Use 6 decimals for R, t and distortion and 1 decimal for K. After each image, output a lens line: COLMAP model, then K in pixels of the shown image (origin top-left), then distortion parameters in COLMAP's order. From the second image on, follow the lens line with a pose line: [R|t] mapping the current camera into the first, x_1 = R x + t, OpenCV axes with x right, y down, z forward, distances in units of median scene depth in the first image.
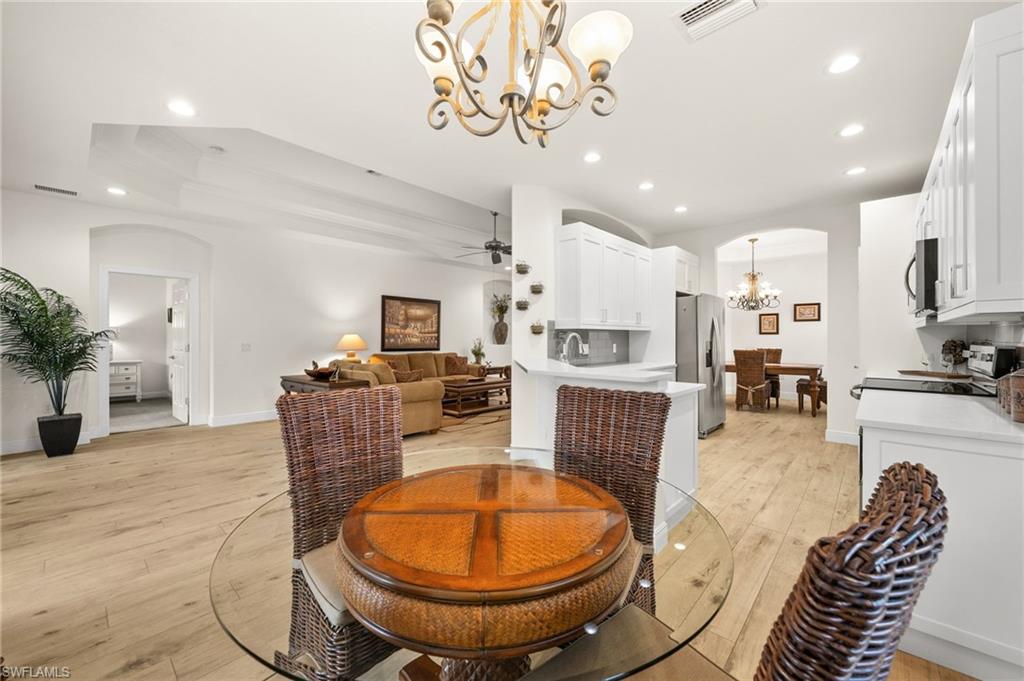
lens RADIAL K [[407.4, 0, 512.0], [0, 407.4, 340.5], [0, 0, 1]] dist [0.002042, 0.000491]
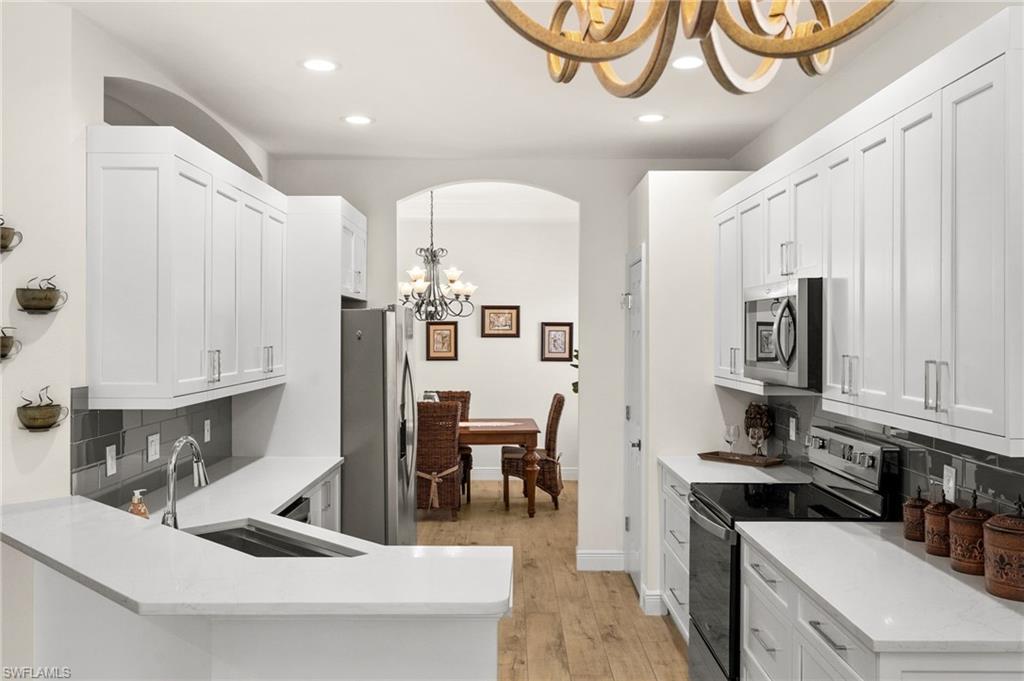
lens RADIAL K [[883.3, 0, 512.0], [0, 883.3, 340.5], [0, 0, 1]] dist [0.004290, 0.002443]
pose [[0.743085, -0.003445, 0.669188, -0.107583], [0.000422, 0.999989, 0.004680, -0.071769], [-0.669196, -0.003196, 0.743079, 0.135674]]
